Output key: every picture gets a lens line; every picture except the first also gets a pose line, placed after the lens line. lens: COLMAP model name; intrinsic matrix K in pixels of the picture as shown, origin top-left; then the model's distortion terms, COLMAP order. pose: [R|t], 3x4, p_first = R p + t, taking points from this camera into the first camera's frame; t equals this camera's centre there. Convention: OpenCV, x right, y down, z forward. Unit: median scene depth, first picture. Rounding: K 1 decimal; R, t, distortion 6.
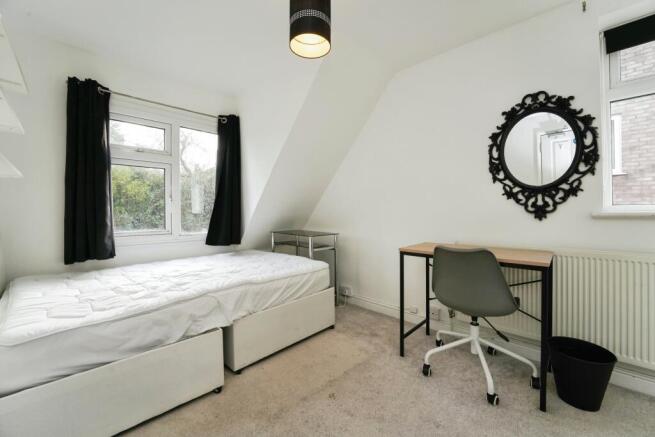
lens RADIAL K [[265.8, 0, 328.4], [0, 265.8, 208.7], [0, 0, 1]] dist [-0.016736, 0.000289]
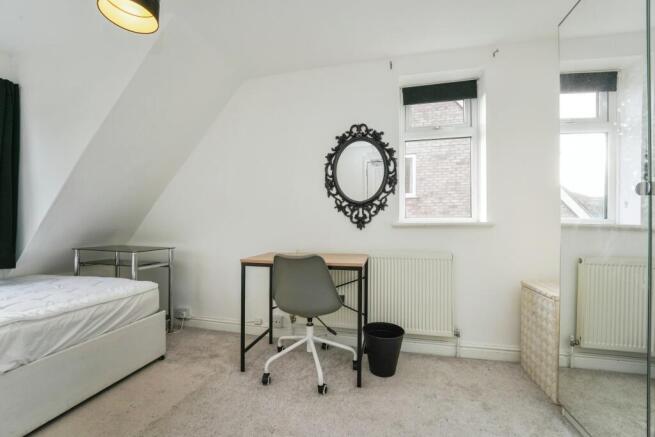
lens RADIAL K [[270.3, 0, 326.4], [0, 270.3, 219.4], [0, 0, 1]] dist [-0.020508, -0.000002]
pose [[0.868158, 0.011508, 0.496154, 0.049663], [-0.006495, 0.999909, -0.011827, 0.013412], [-0.496245, 0.007045, 0.868154, -0.002608]]
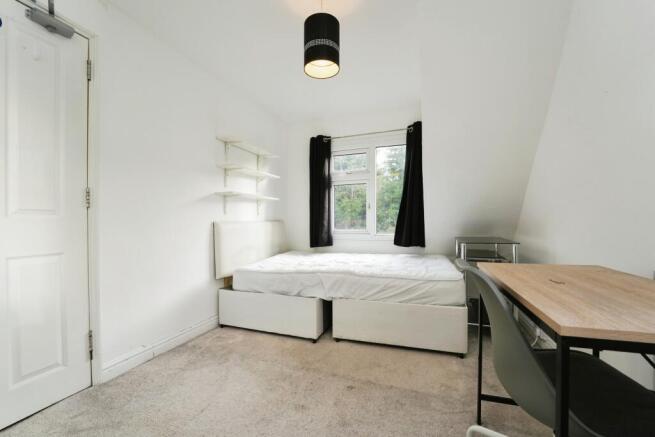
lens RADIAL K [[273.5, 0, 328.4], [0, 273.5, 220.0], [0, 0, 1]] dist [0.000101, -0.000054]
pose [[0.423386, -0.002539, -0.905946, 0.708895], [0.020165, 0.999775, 0.006622, 0.023551], [0.905725, -0.021072, 0.423342, 0.344382]]
